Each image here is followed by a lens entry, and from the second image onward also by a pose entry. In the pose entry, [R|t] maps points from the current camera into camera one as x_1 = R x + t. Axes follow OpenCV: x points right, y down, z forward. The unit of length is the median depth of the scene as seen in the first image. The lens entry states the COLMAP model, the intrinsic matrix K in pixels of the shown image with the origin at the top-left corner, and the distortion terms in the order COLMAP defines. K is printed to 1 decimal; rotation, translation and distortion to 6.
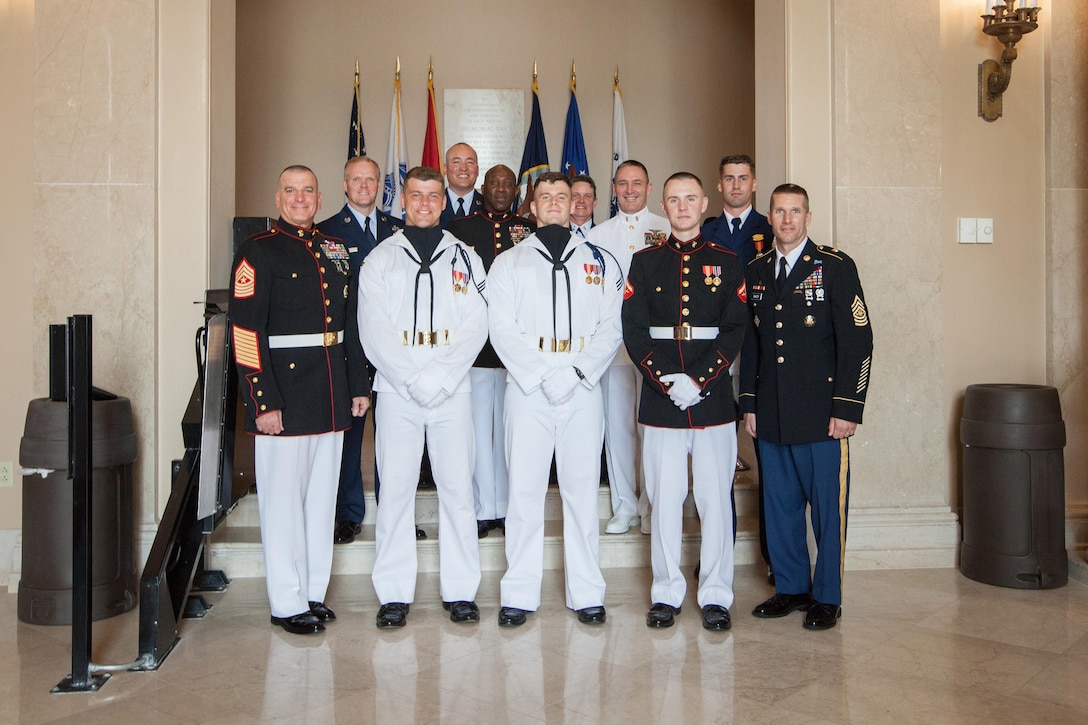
lens RADIAL K [[1059.5, 0, 559.6], [0, 1059.5, 274.3], [0, 0, 1]] dist [-0.000128, 0.028784]
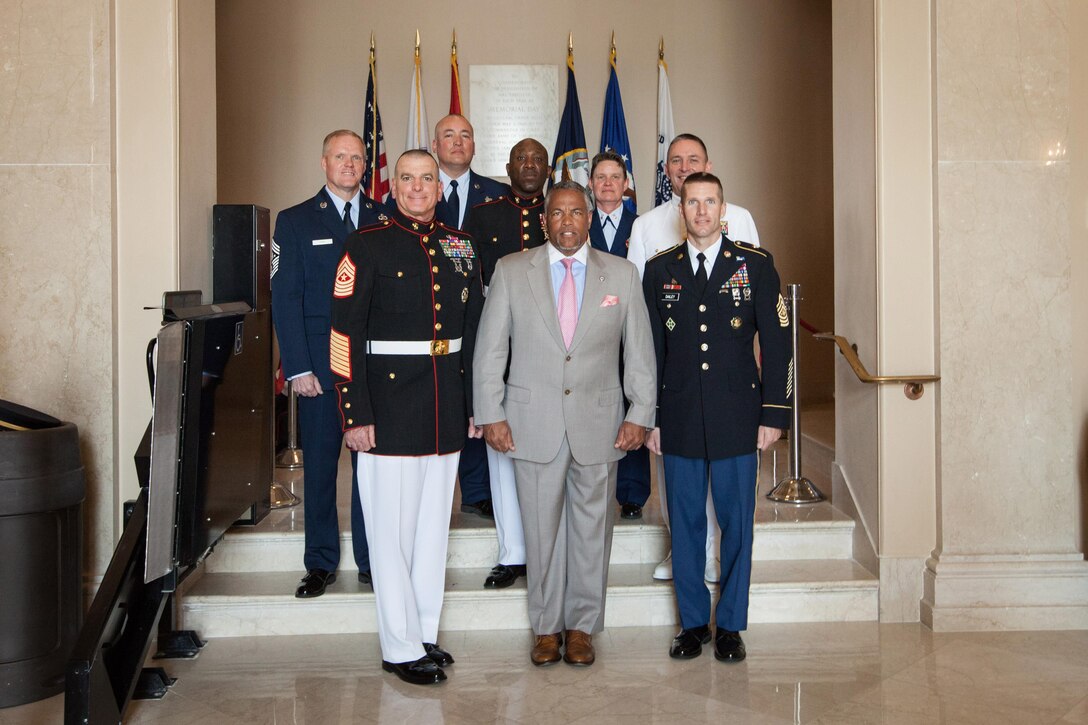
lens RADIAL K [[1059.5, 0, 559.6], [0, 1059.5, 274.3], [0, 0, 1]] dist [-0.000128, 0.028784]
pose [[0.999349, -0.005608, -0.035646, -0.002316], [0.005725, 0.999979, 0.003185, 0.000307], [0.035627, -0.003387, 0.999359, 0.178240]]
